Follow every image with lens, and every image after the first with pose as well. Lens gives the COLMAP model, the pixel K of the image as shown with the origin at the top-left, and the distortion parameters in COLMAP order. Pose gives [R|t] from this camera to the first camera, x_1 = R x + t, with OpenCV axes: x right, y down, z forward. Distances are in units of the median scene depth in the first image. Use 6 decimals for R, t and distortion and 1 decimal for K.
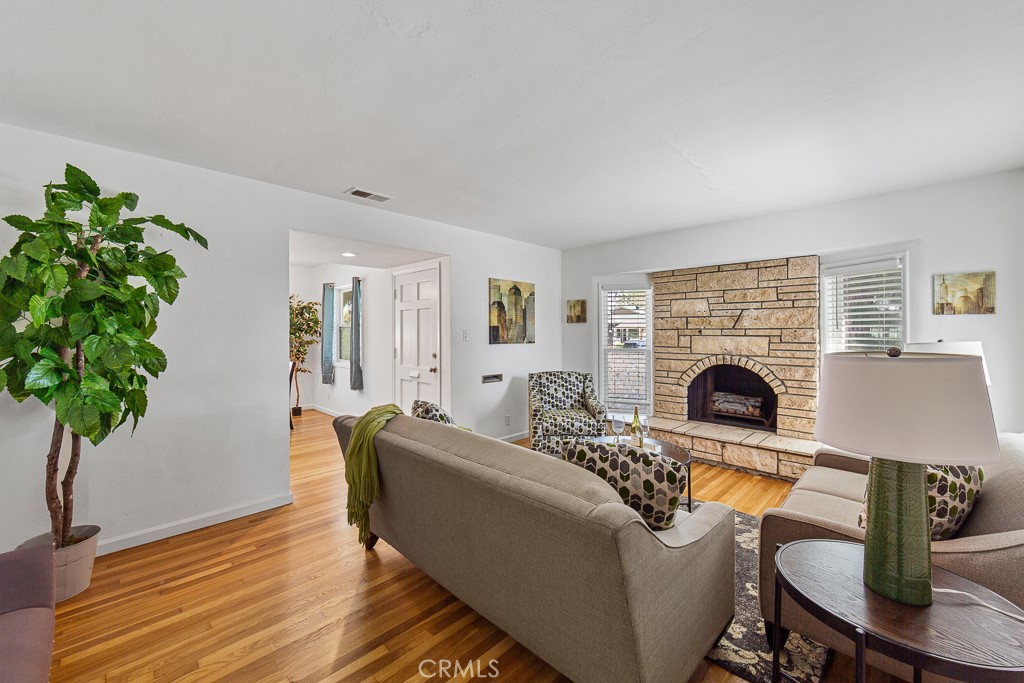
lens RADIAL K [[404.5, 0, 510.4], [0, 404.5, 333.4], [0, 0, 1]] dist [-0.003773, 0.000687]
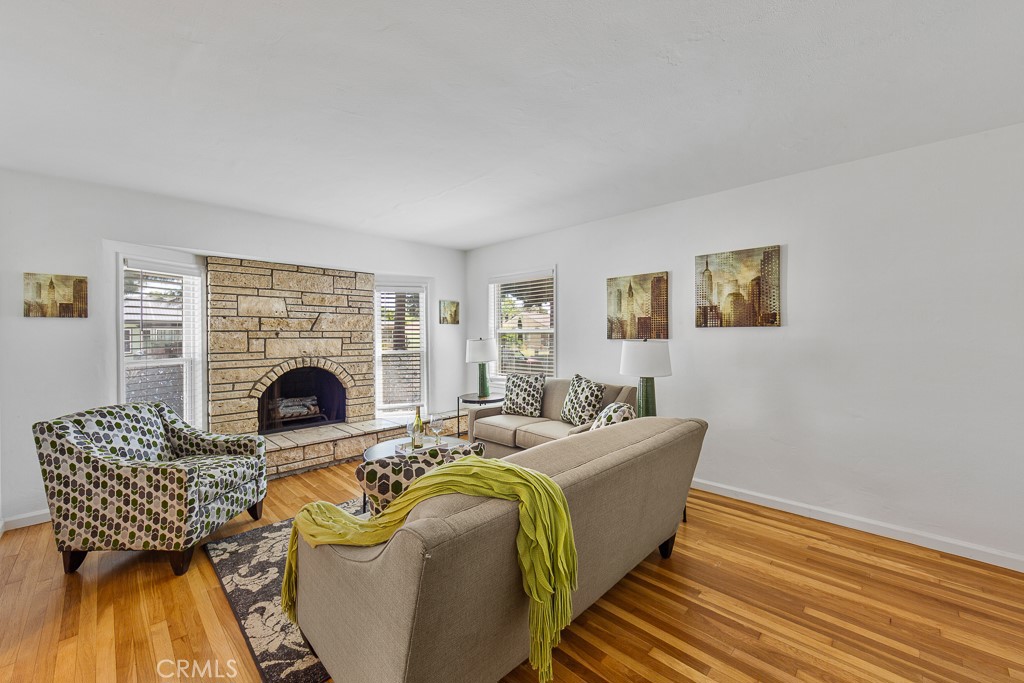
lens RADIAL K [[404.5, 0, 510.8], [0, 404.5, 337.3], [0, 0, 1]] dist [-0.003773, 0.000687]
pose [[-0.000781, -0.006839, 0.999976, -0.456070], [0.006990, 0.999952, 0.006845, 0.000739], [-0.999975, 0.006995, -0.000733, 0.493294]]
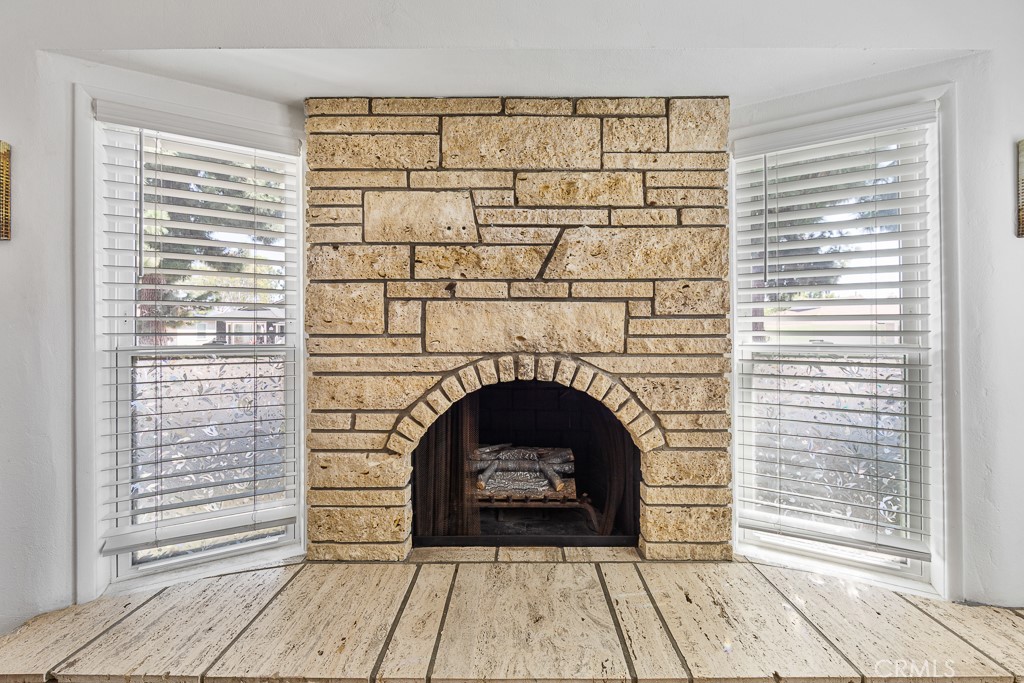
lens RADIAL K [[404.5, 0, 517.0], [0, 404.5, 326.1], [0, 0, 1]] dist [-0.003773, 0.000687]
pose [[0.708988, 0.005778, 0.705197, 0.281241], [0.003603, 0.999924, -0.011815, 0.033086], [-0.705211, 0.010918, 0.708913, 0.750264]]
